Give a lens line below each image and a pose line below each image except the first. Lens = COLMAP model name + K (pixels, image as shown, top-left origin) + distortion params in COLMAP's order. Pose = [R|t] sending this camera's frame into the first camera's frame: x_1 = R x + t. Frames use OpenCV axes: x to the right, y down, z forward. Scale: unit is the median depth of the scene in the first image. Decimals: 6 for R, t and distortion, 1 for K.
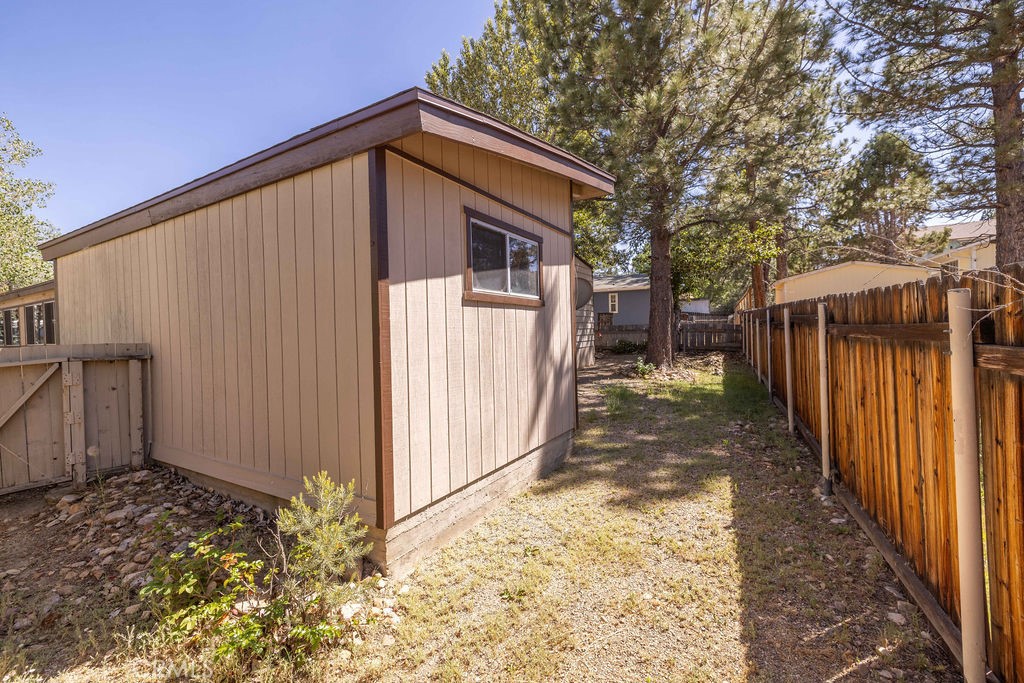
lens RADIAL K [[432.6, 0, 505.8], [0, 432.6, 337.1], [0, 0, 1]] dist [-0.003055, -0.000322]
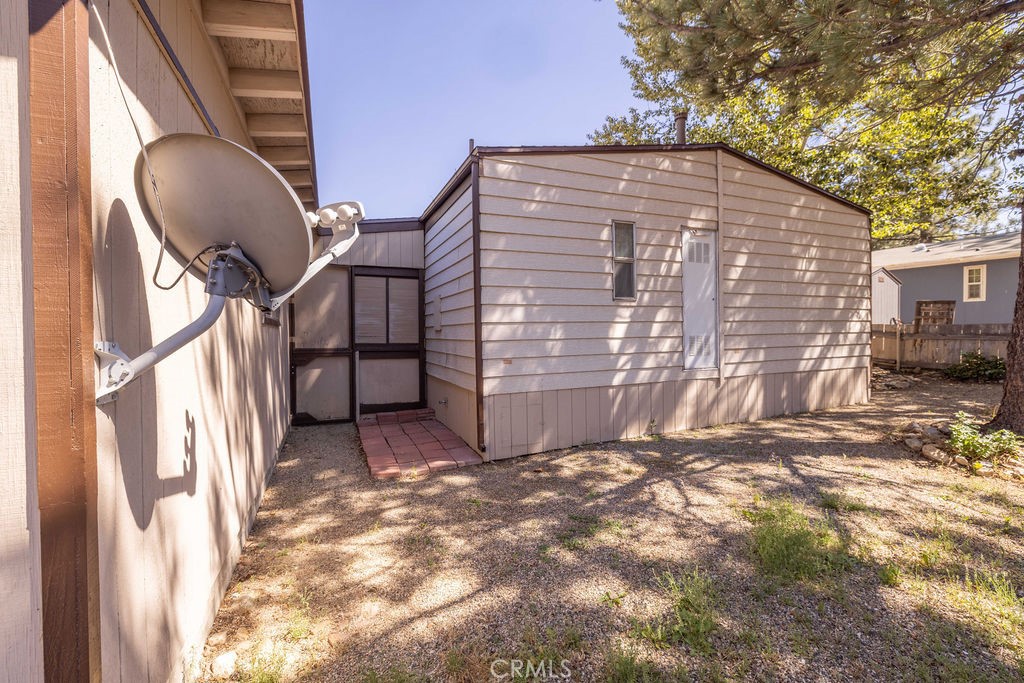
lens RADIAL K [[432.6, 0, 505.8], [0, 432.6, 337.1], [0, 0, 1]] dist [-0.003055, -0.000322]
pose [[0.806948, 0.022974, -0.590176, 0.160128], [-0.016005, 0.999727, 0.017034, -0.016077], [0.590406, -0.004300, 0.807095, 0.346757]]
